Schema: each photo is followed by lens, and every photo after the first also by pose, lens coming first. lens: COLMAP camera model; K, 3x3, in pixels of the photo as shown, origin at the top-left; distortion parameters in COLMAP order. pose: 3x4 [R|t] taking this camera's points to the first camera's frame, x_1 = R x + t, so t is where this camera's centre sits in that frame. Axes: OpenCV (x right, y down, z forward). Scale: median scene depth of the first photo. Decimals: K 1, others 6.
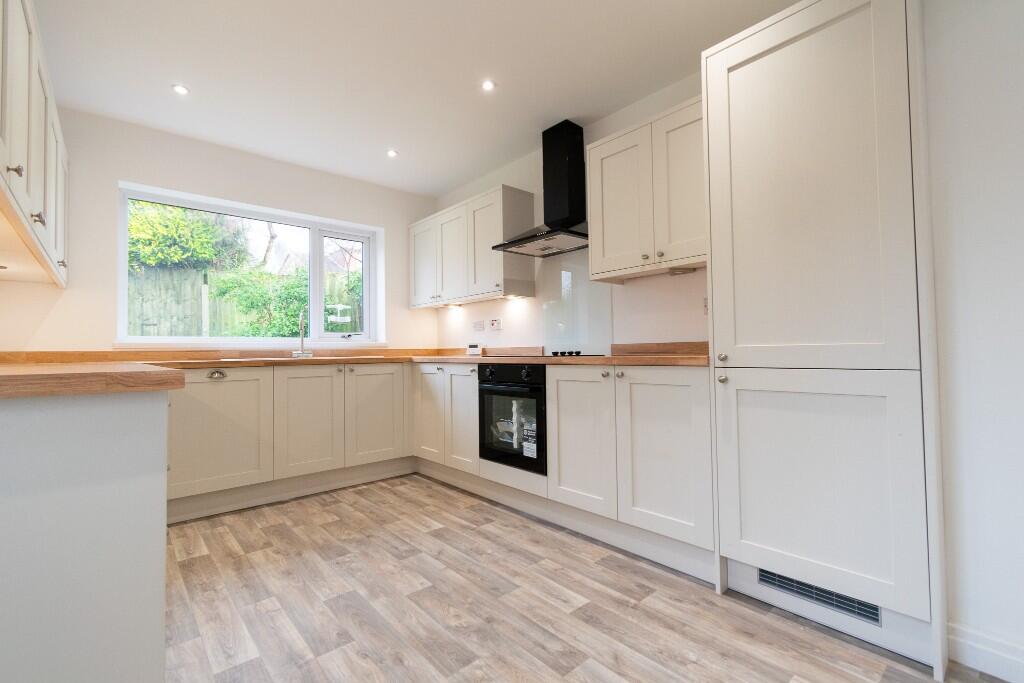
lens RADIAL K [[451.3, 0, 512.4], [0, 451.3, 337.8], [0, 0, 1]] dist [0.010217, -0.001222]
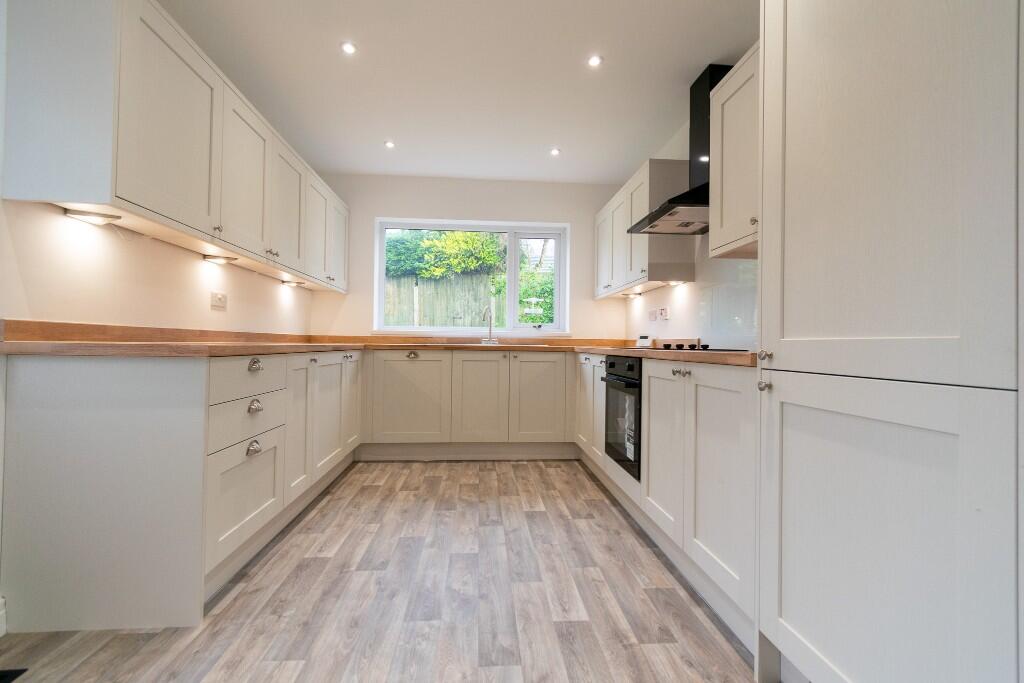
lens RADIAL K [[451.3, 0, 515.3], [0, 451.3, 336.0], [0, 0, 1]] dist [0.010217, -0.001222]
pose [[0.801351, 0.014422, -0.598020, 0.365743], [-0.005552, 0.999846, 0.016674, 0.002338], [0.598168, -0.010041, 0.801307, 0.124350]]
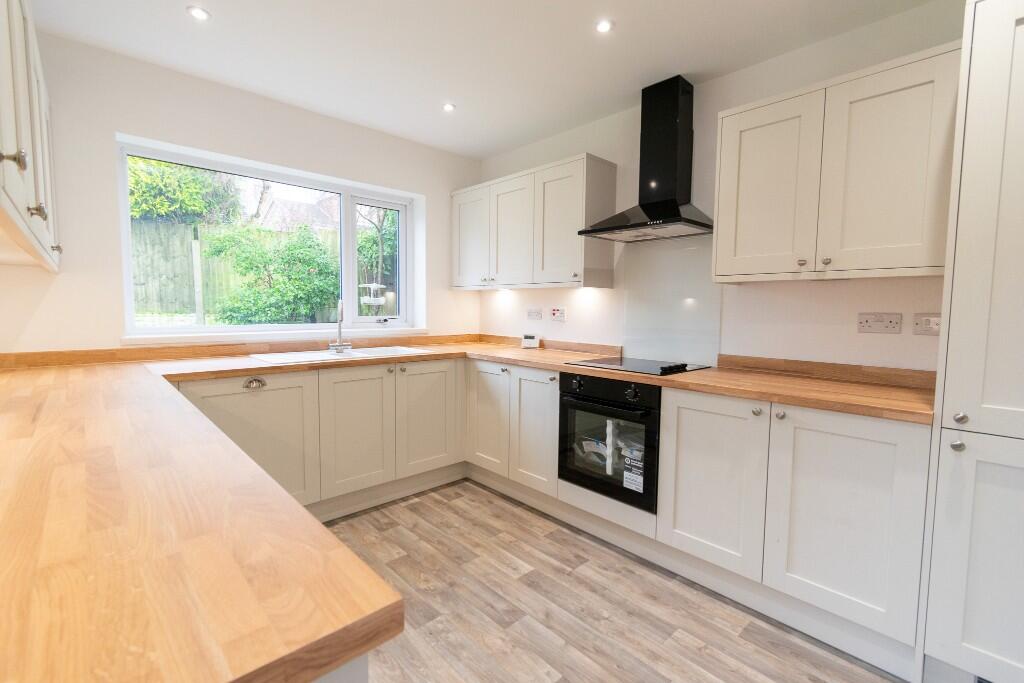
lens RADIAL K [[451.3, 0, 513.7], [0, 451.3, 338.1], [0, 0, 1]] dist [0.010217, -0.001222]
pose [[0.999107, 0.024435, 0.034455, -0.207326], [-0.027754, 0.994661, 0.099396, -0.094346], [-0.031843, -0.100263, 0.994451, 0.169114]]
